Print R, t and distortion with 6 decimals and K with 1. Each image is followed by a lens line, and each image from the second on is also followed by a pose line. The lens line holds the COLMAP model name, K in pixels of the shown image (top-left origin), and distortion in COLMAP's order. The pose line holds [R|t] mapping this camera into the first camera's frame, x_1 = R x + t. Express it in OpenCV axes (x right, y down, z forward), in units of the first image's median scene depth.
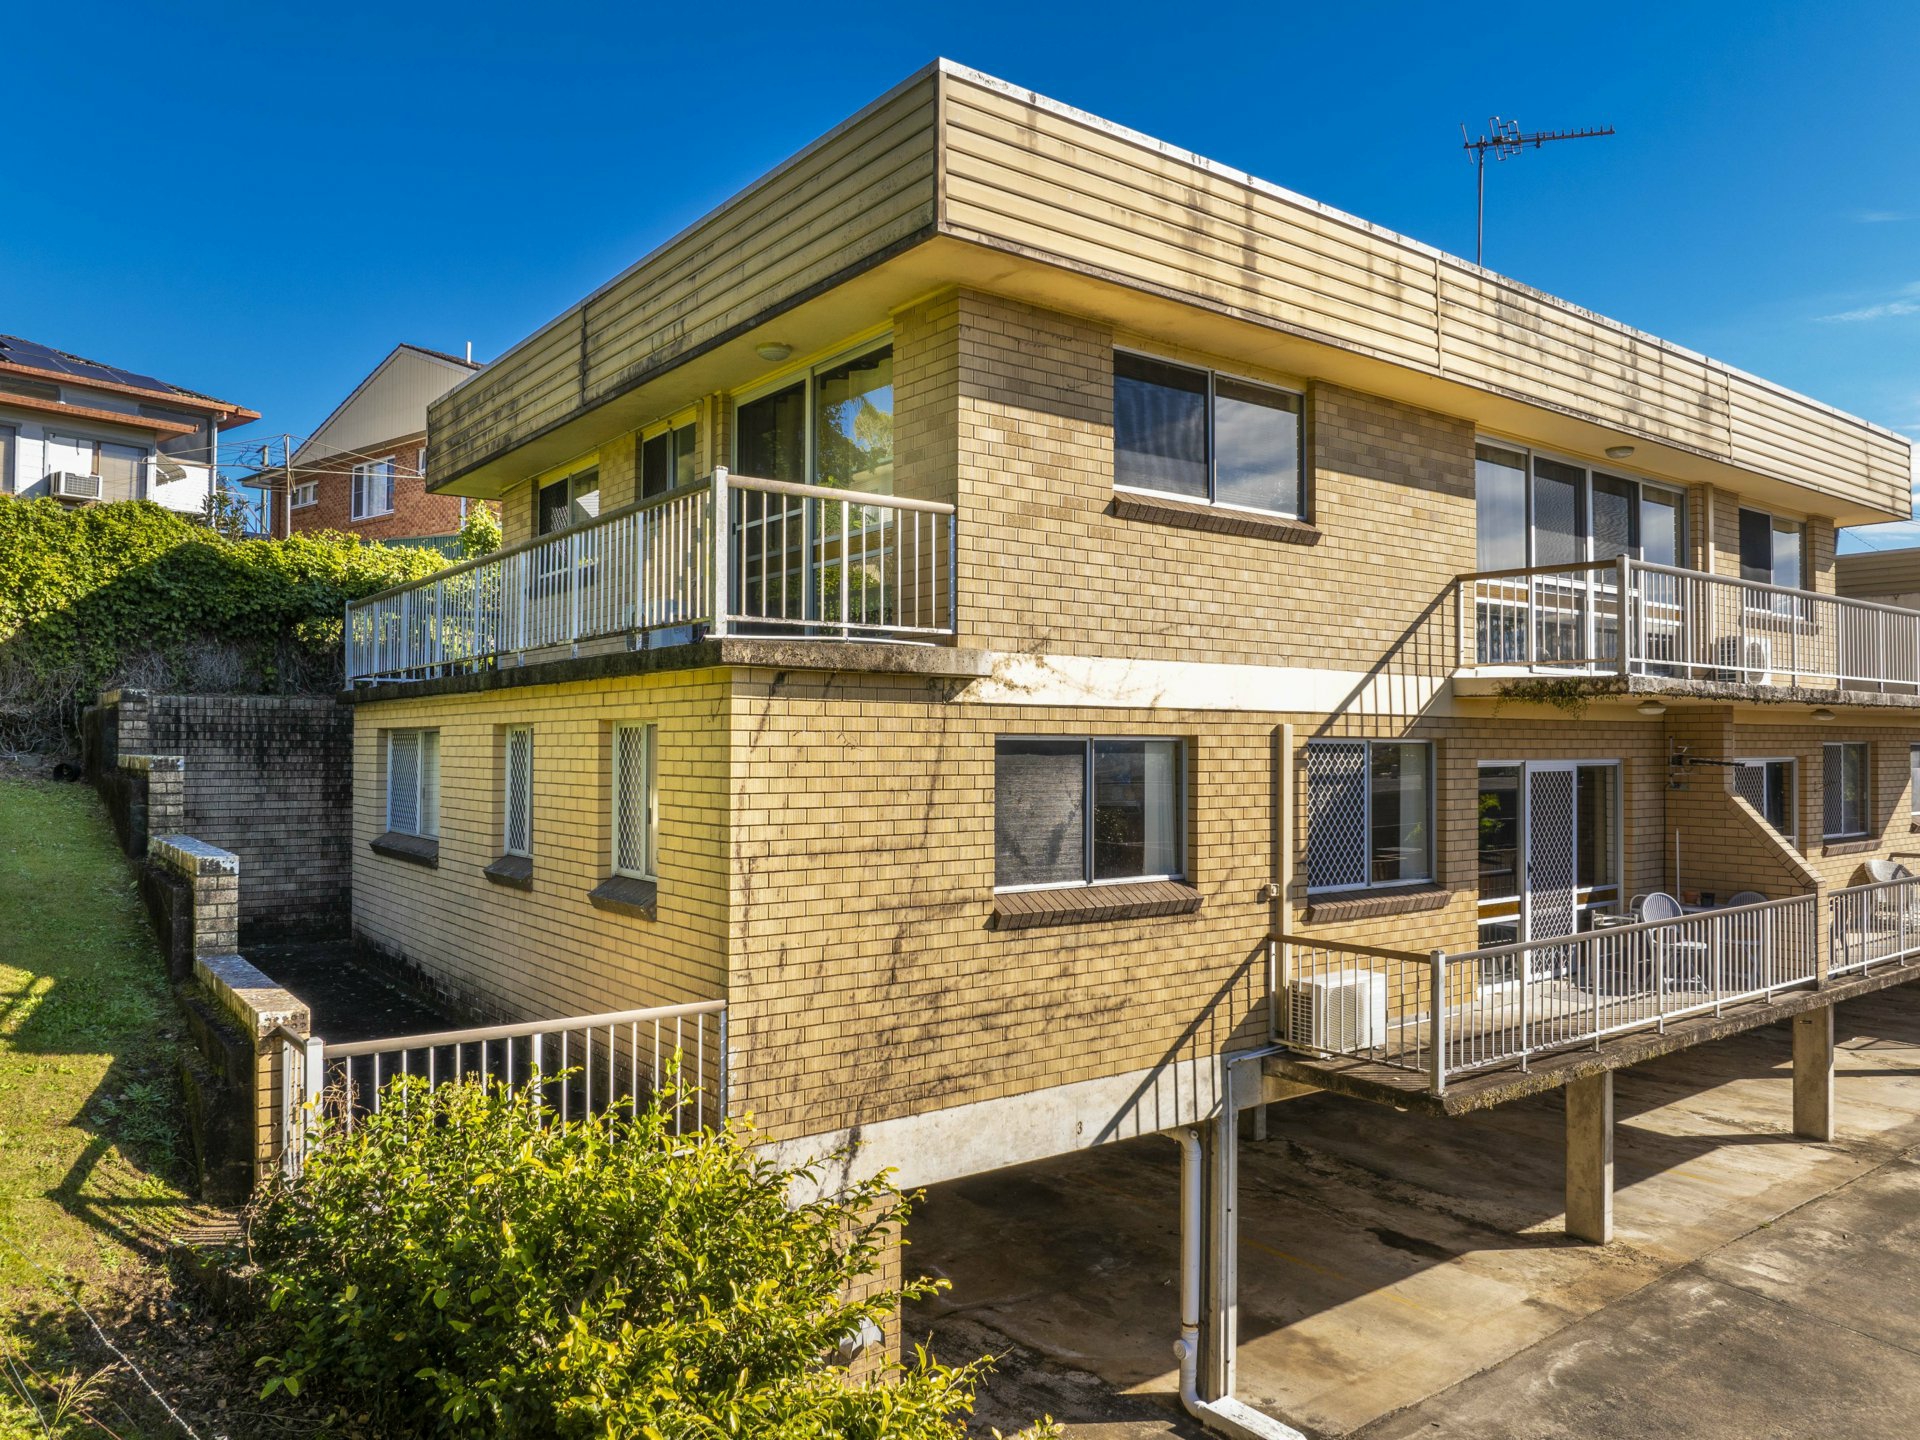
lens RADIAL K [[1366.9, 0, 960.0], [0, 1366.9, 720.0], [0, 0, 1]] dist [-0.065048, 0.039269]
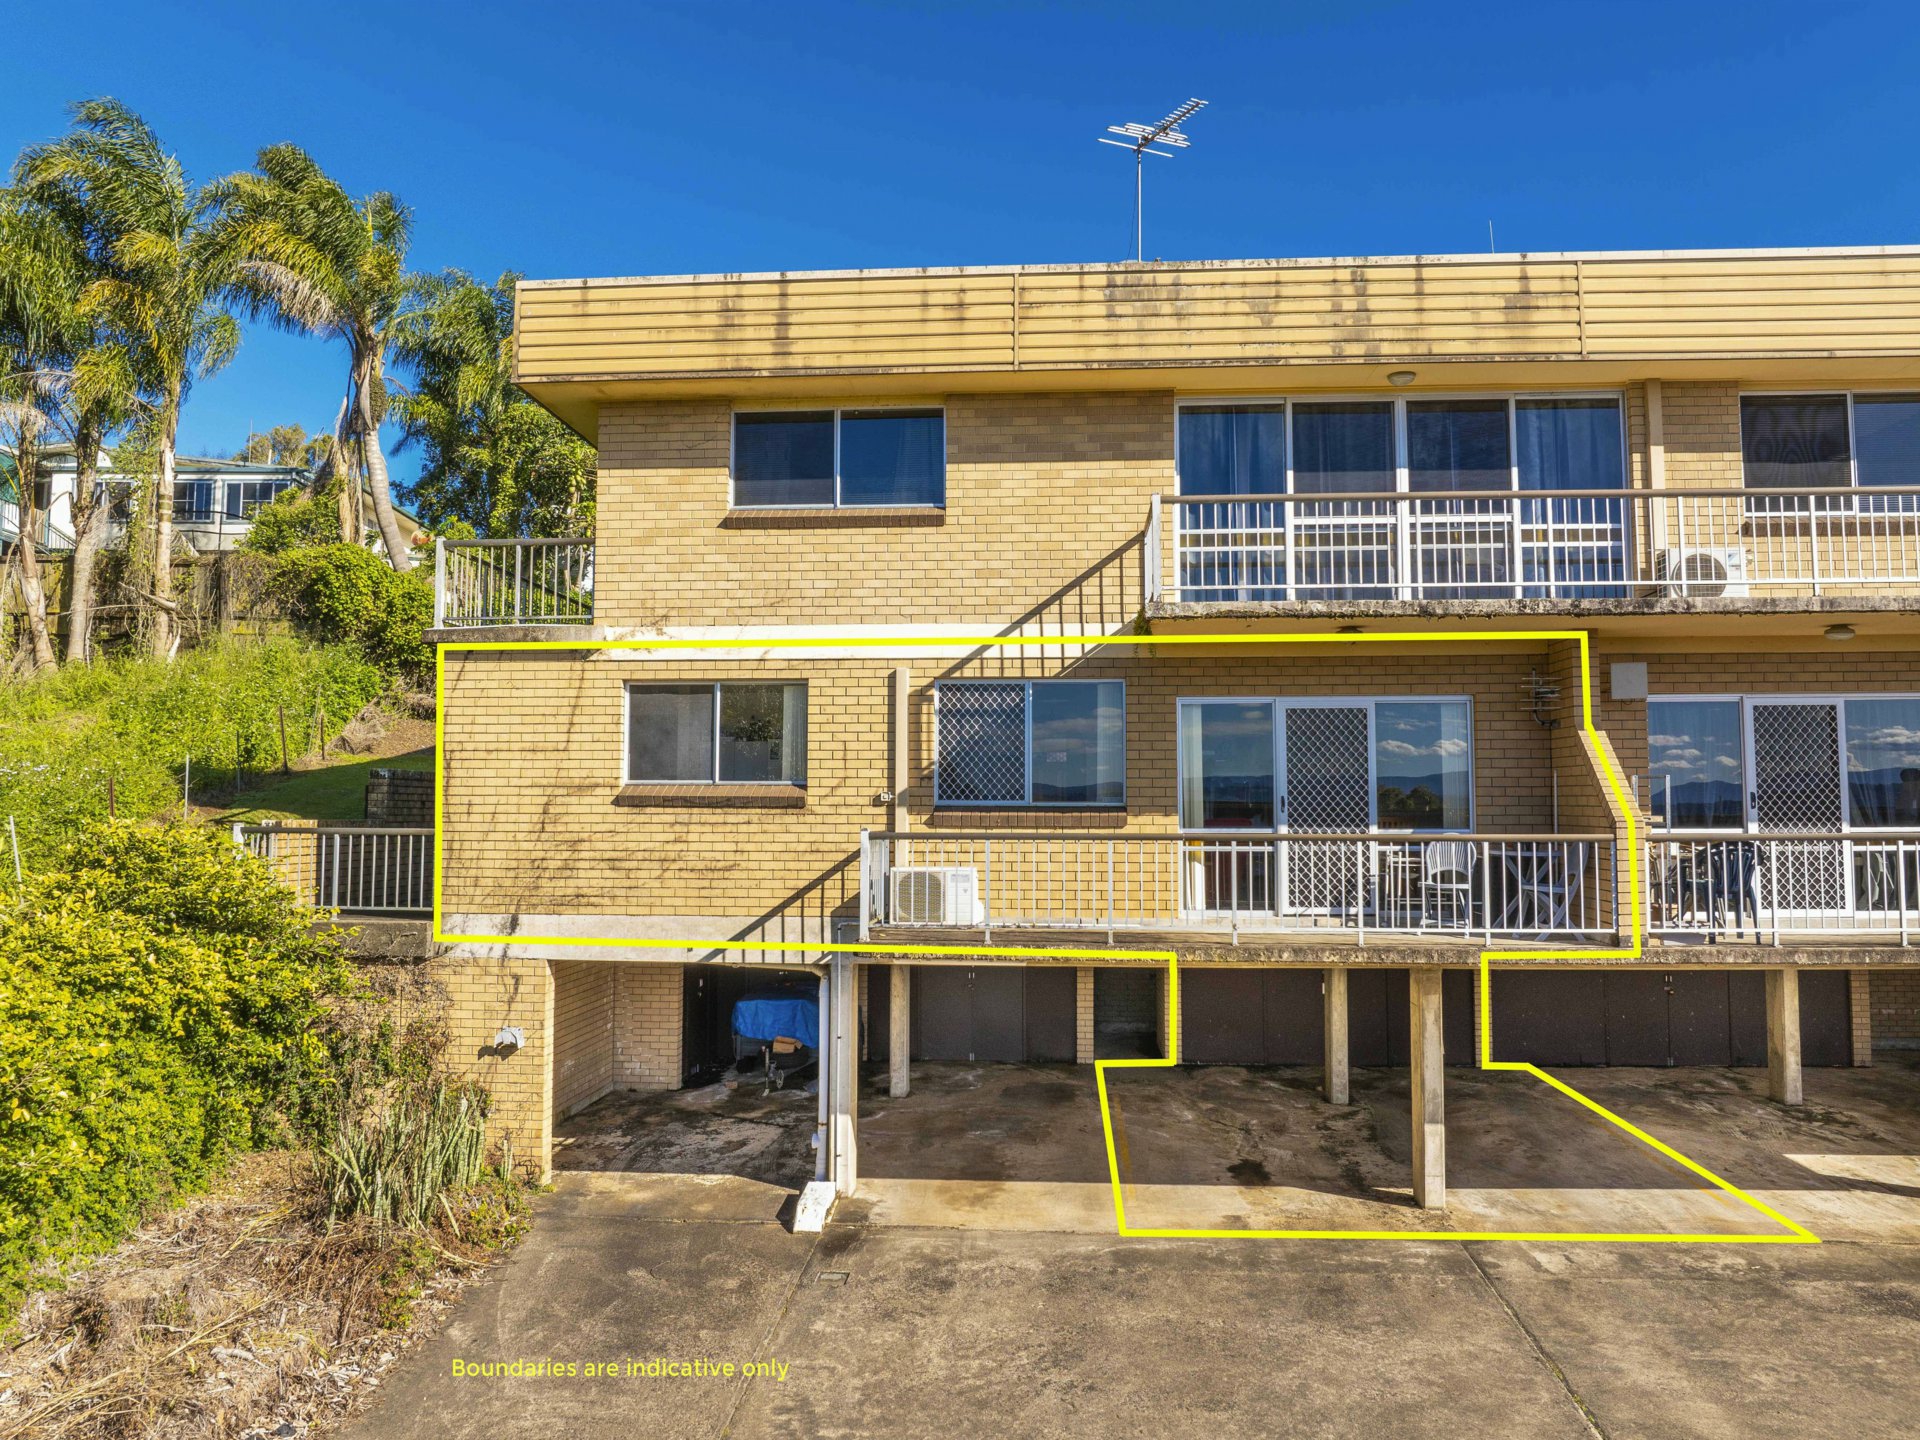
lens RADIAL K [[1361.8, 0, 960.0], [0, 1361.8, 720.0], [0, 0, 1]] dist [-0.043908, 0.009810]
pose [[0.749425, -0.043772, -0.660641, 1.257501], [0.013330, 0.998607, -0.051043, 0.131965], [0.661956, 0.029447, 0.748964, 0.089746]]
